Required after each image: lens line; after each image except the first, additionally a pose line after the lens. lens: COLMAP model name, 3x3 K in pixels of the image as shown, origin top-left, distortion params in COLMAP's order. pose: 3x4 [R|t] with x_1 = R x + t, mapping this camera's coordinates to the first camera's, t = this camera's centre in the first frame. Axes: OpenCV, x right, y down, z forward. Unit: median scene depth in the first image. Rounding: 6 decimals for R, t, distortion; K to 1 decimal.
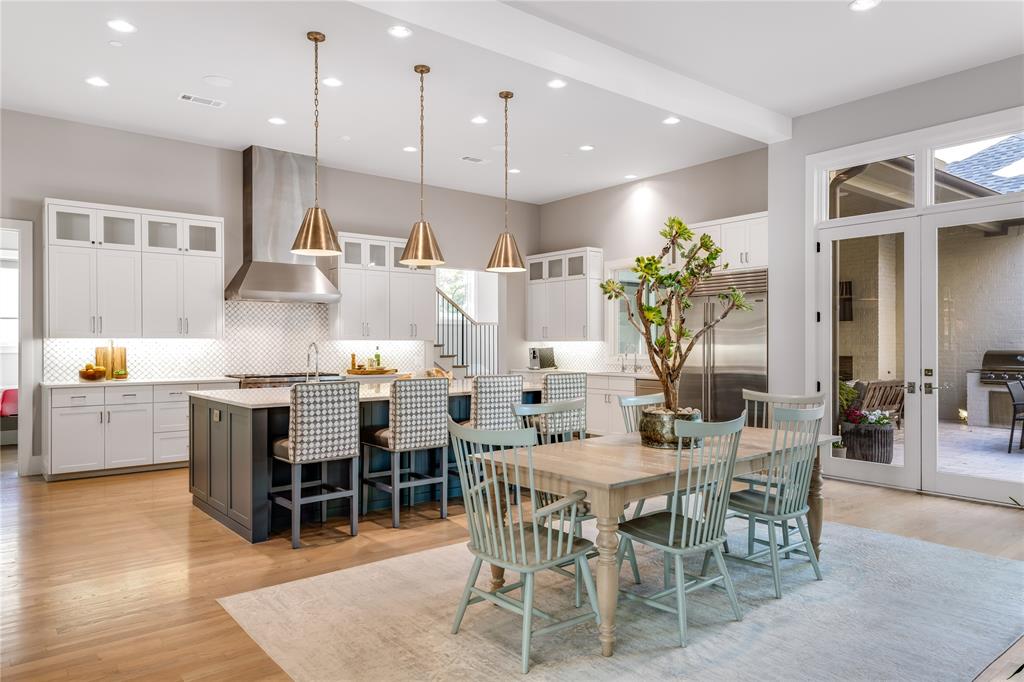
lens RADIAL K [[670.1, 0, 510.5], [0, 670.1, 344.8], [0, 0, 1]] dist [0.001813, 0.003356]
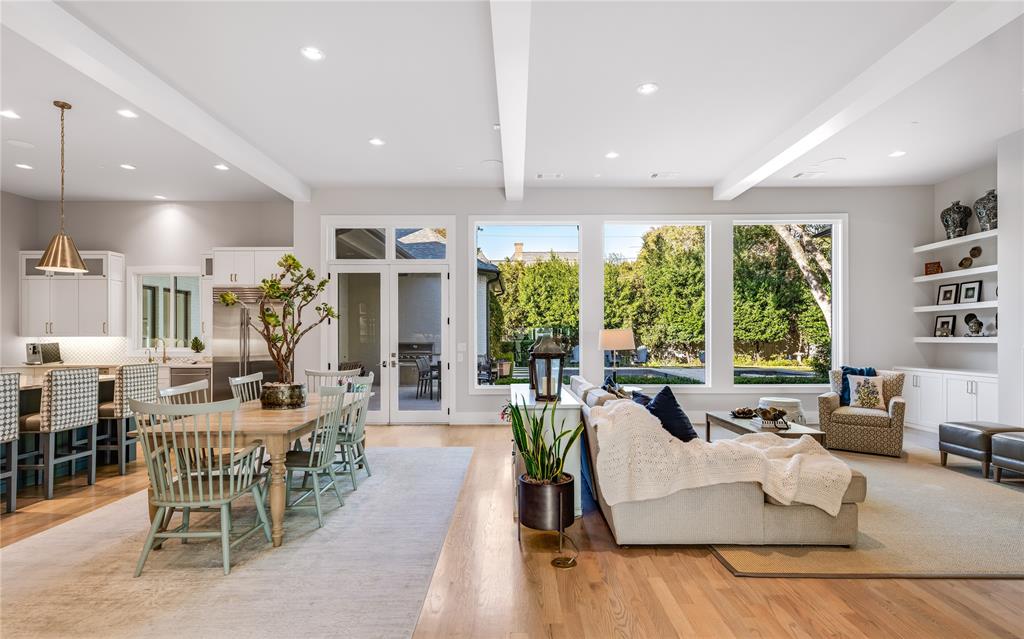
lens RADIAL K [[493.2, 0, 518.3], [0, 493.2, 335.6], [0, 0, 1]] dist [0.000257, -0.000418]
pose [[0.621042, 0.003778, 0.783768, -0.197974], [0.002351, 0.999975, -0.006683, -0.000270], [-0.783774, 0.005993, 0.621017, -0.057223]]
